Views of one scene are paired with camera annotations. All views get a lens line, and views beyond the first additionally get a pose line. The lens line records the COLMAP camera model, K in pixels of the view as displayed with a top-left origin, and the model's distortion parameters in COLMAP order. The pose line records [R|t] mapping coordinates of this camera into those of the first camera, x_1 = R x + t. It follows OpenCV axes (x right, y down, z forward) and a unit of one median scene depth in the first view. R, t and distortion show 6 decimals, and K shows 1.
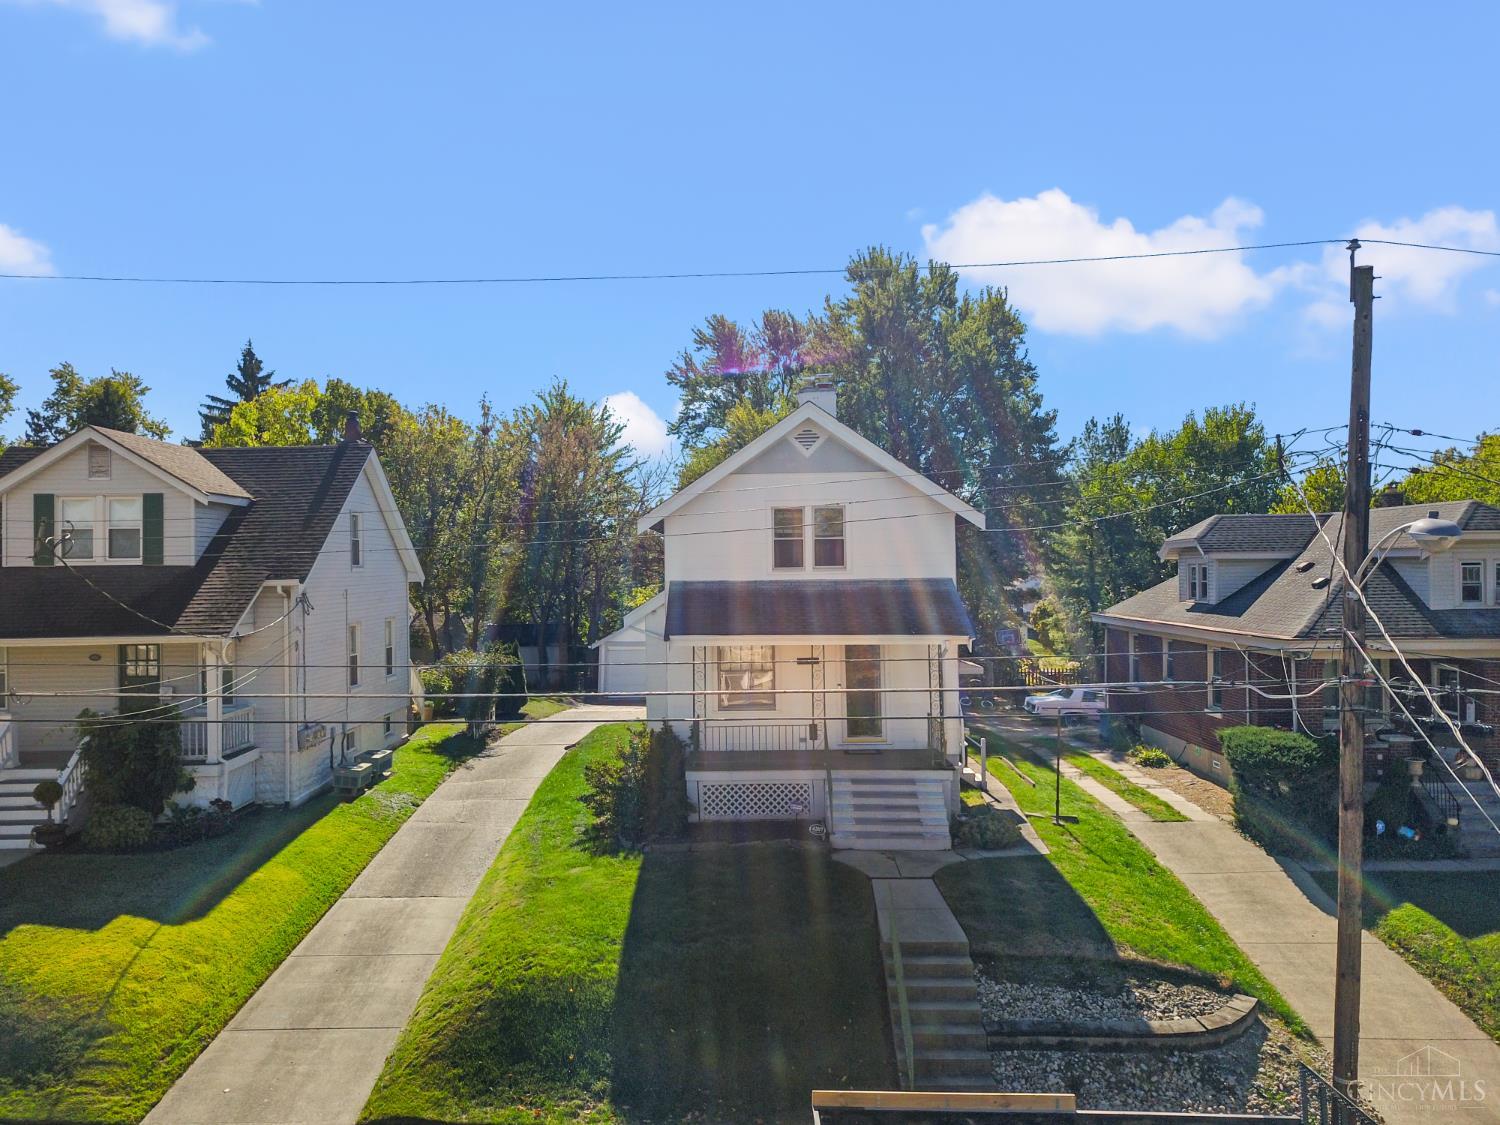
lens RADIAL K [[1140.6, 0, 755.4], [0, 1140.6, 568.3], [0, 0, 1]] dist [0.027036, -0.000894]
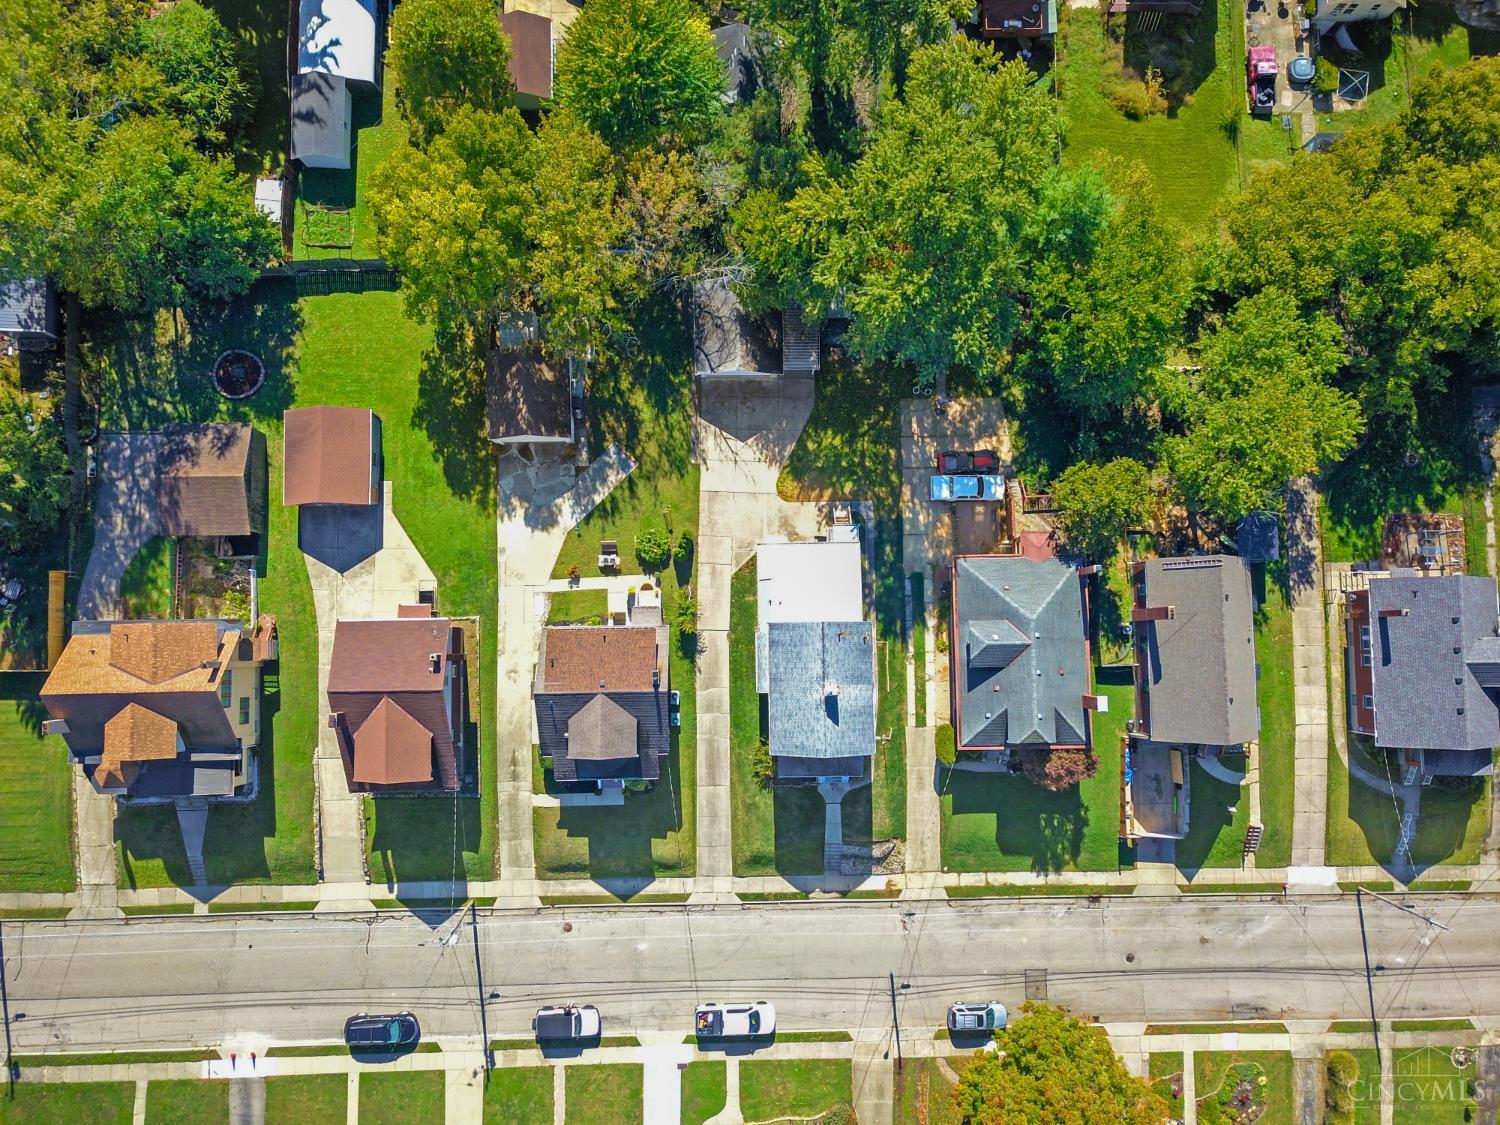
lens RADIAL K [[1140.6, 0, 740.6], [0, 1140.6, 574.2], [0, 0, 1]] dist [0.027036, -0.000894]
pose [[0.999504, -0.009062, 0.030161, -0.278989], [-0.029498, 0.066103, 0.997377, -3.312007], [-0.011032, -0.997772, 0.065803, 1.284554]]
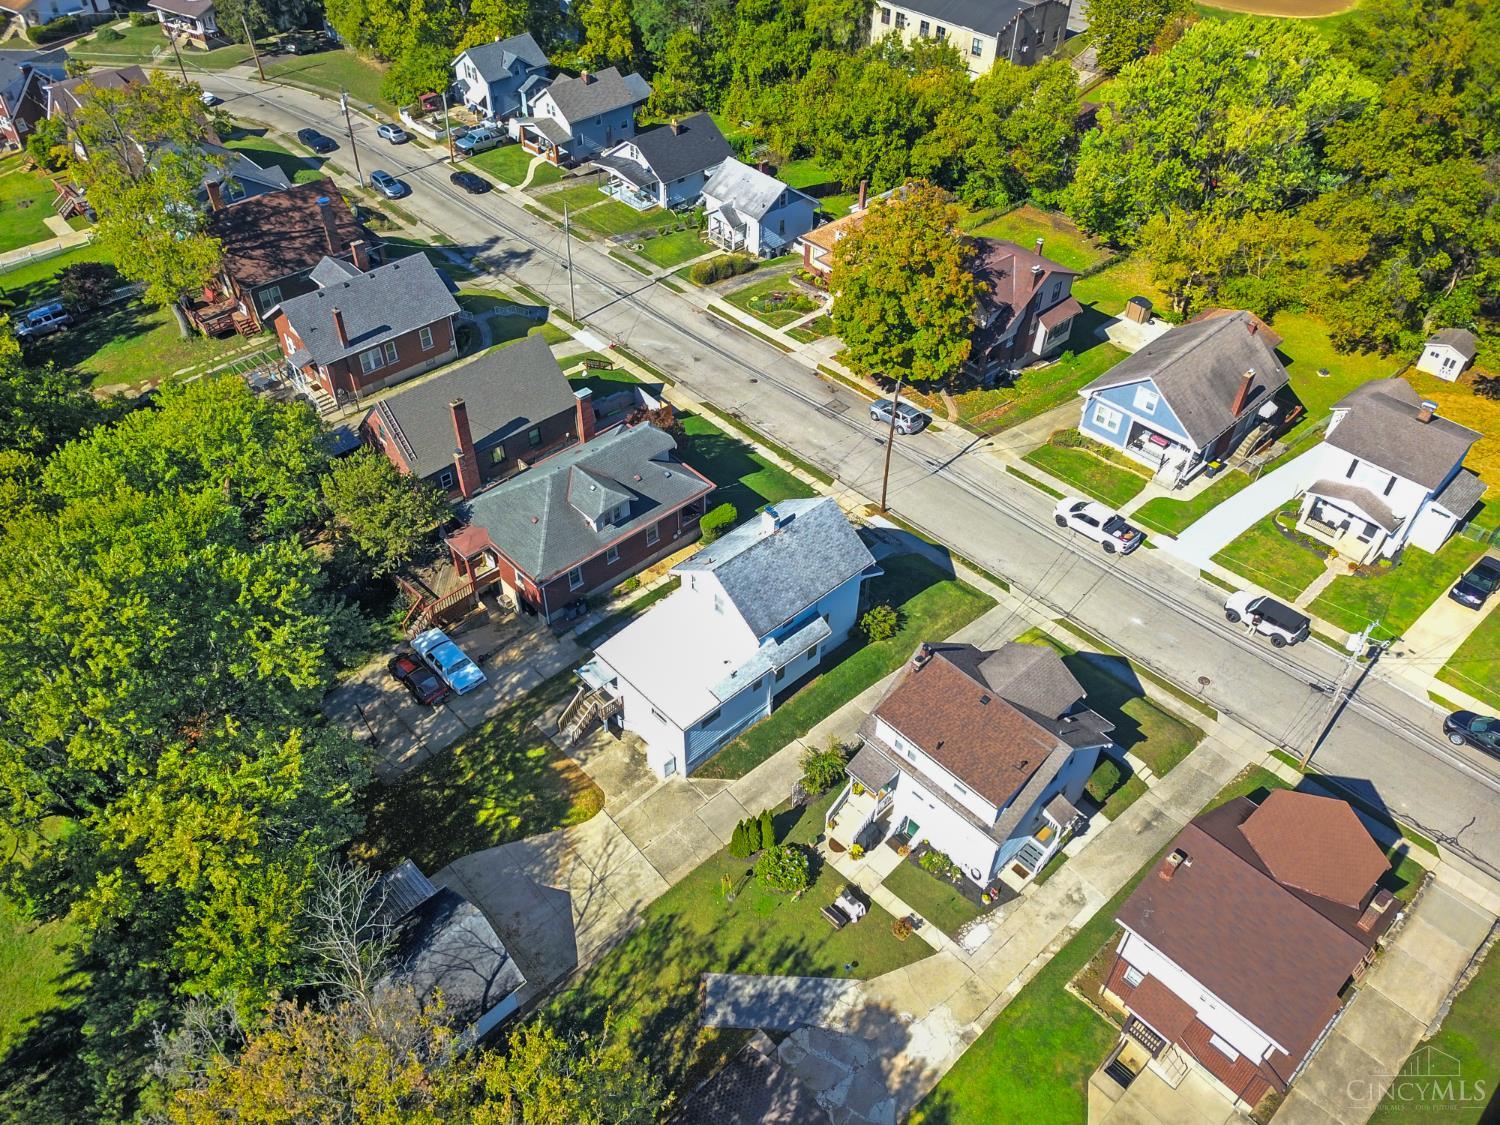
lens RADIAL K [[1140.6, 0, 744.3], [0, 1140.6, 557.2], [0, 0, 1]] dist [0.027036, -0.000894]
pose [[-0.677978, -0.492652, 0.545564, -1.328047], [0.000907, 0.741620, 0.670820, -1.818087], [-0.735081, 0.455296, -0.502356, 2.530638]]
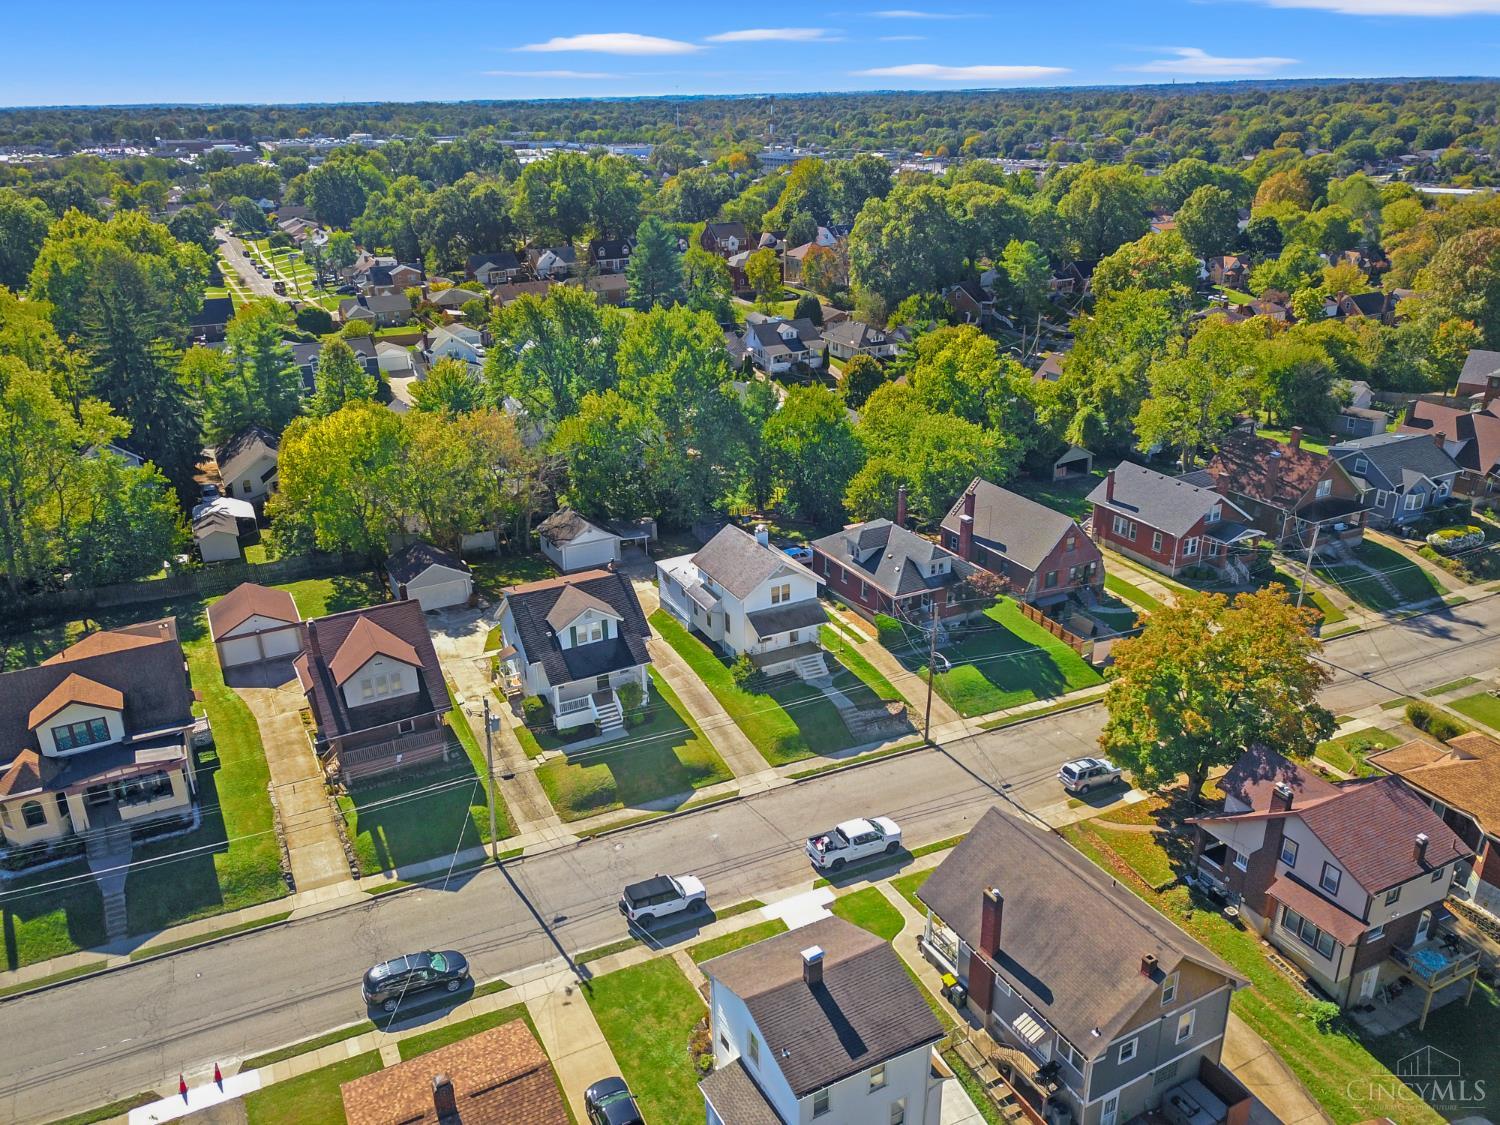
lens RADIAL K [[1140.6, 0, 741.6], [0, 1140.6, 562.0], [0, 0, 1]] dist [0.027036, -0.000894]
pose [[0.892231, -0.175380, 0.416133, -1.500474], [0.007229, 0.926933, 0.375157, -1.434298], [-0.451522, -0.331718, 0.828306, -1.812316]]
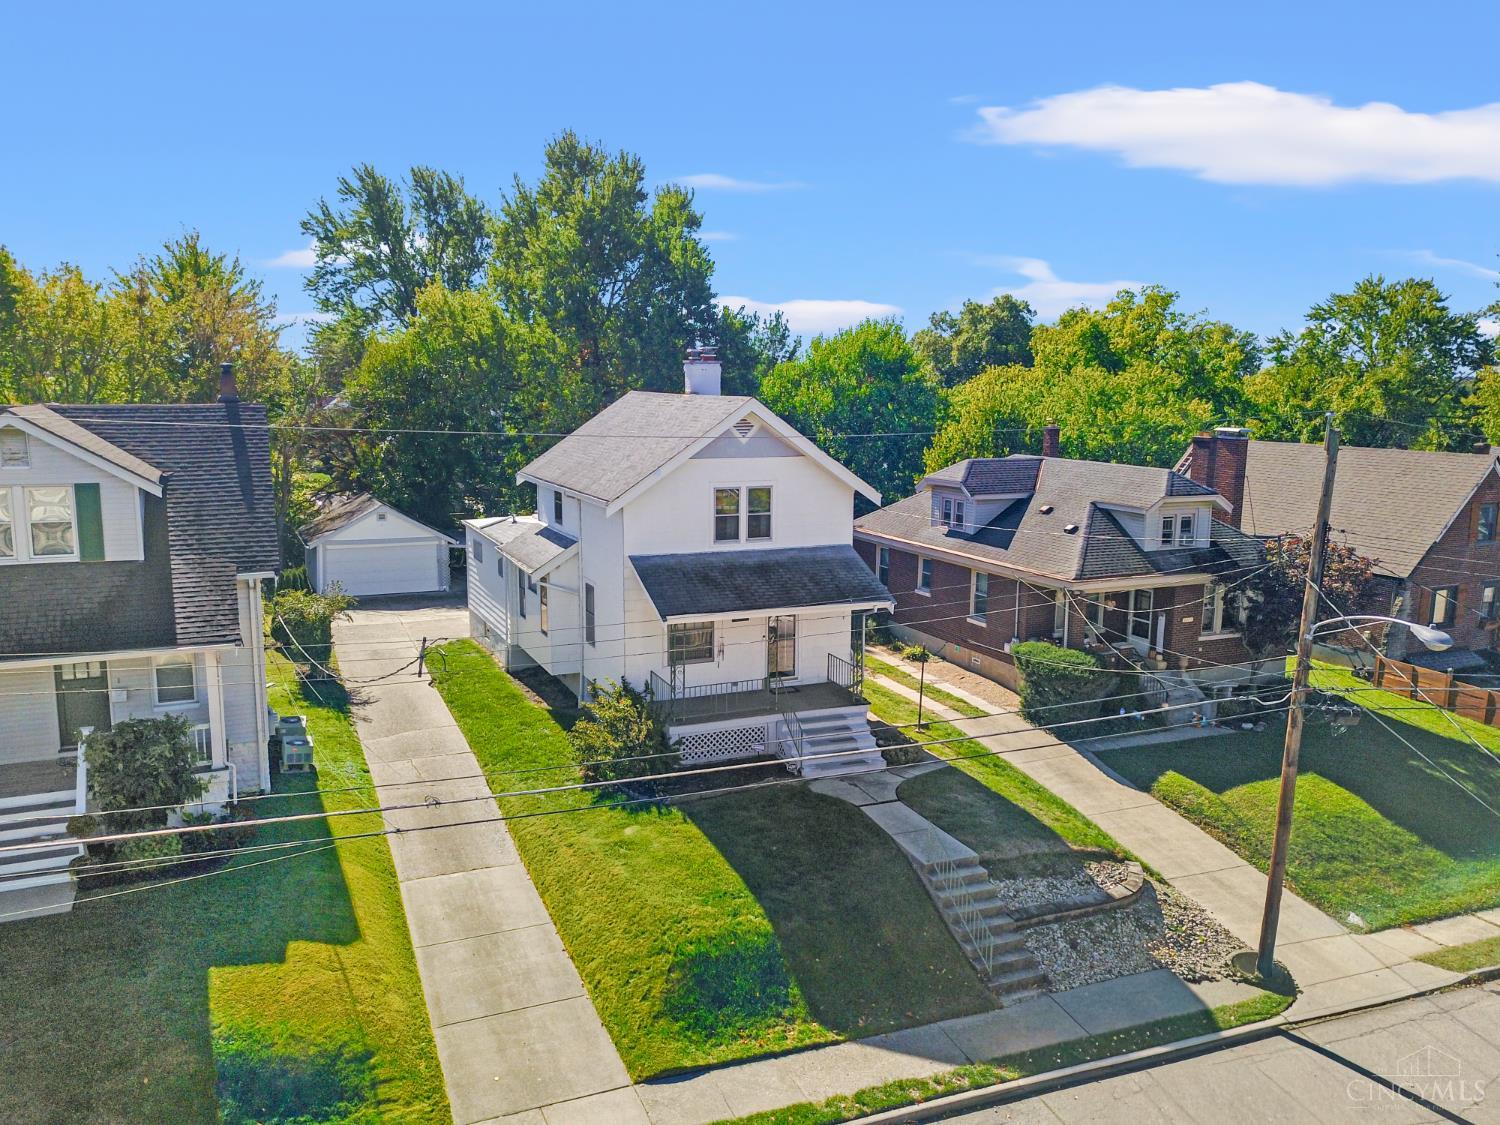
lens RADIAL K [[1140.6, 0, 750.7], [0, 1140.6, 563.4], [0, 0, 1]] dist [0.027036, -0.000894]
pose [[0.910605, -0.042855, 0.411051, -0.423091], [-0.023054, 0.987793, 0.154057, -0.155008], [-0.412635, -0.149761, 0.898501, -0.046253]]
